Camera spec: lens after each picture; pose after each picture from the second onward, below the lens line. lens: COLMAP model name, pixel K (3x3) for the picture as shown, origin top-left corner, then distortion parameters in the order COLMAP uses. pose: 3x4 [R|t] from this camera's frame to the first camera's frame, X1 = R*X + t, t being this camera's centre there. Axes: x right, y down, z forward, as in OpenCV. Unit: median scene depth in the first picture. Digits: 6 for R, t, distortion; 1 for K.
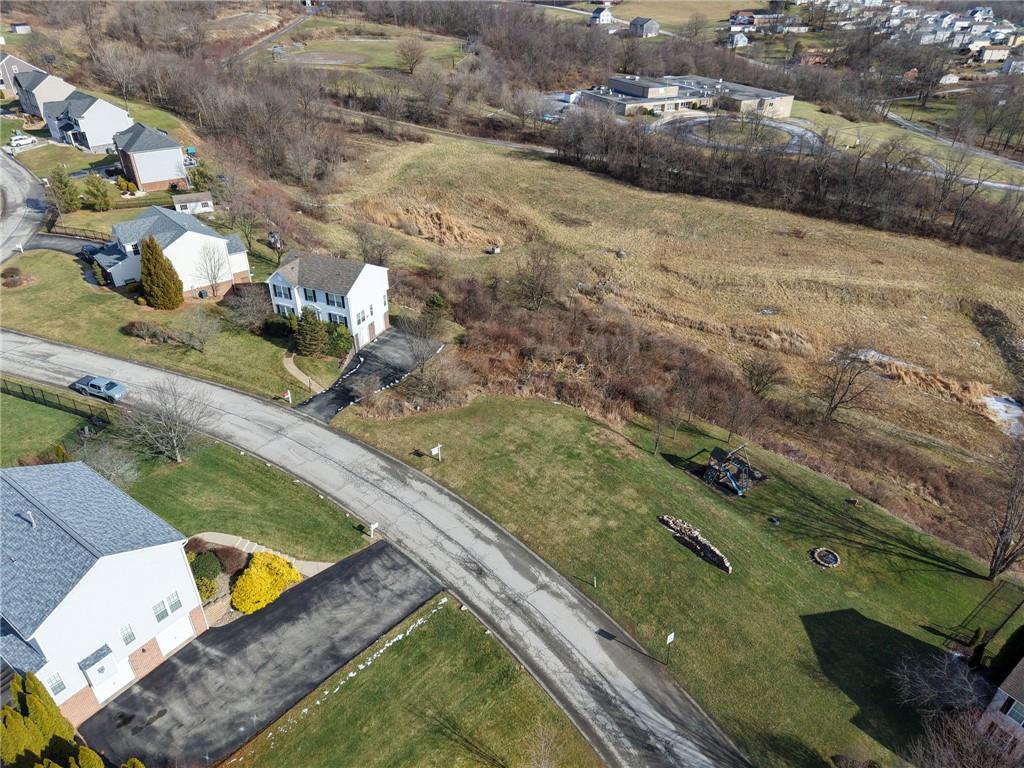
lens RADIAL K [[689.0, 0, 512.0], [0, 689.0, 384.0], [0, 0, 1]] dist [0.027536, -0.028241]
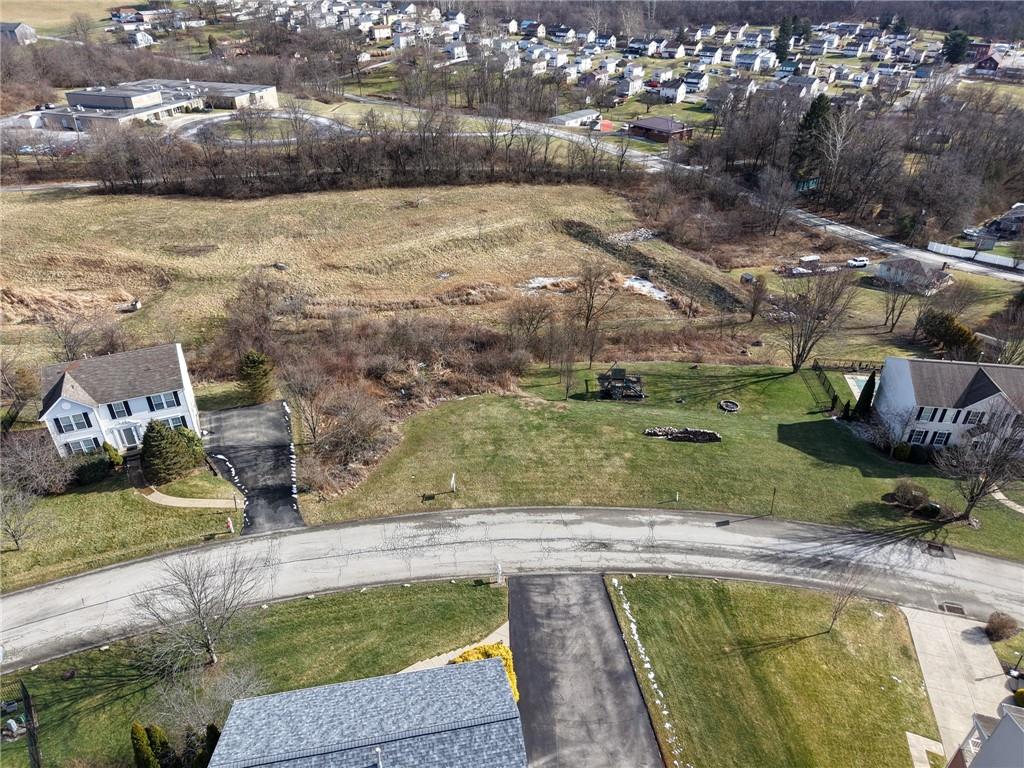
lens RADIAL K [[689.0, 0, 512.0], [0, 689.0, 384.0], [0, 0, 1]] dist [0.027536, -0.028241]
pose [[0.685726, -0.389225, 0.615048, -0.323227], [0.384268, 0.911242, 0.148243, -0.073620], [-0.618157, 0.134689, 0.774429, 0.117694]]
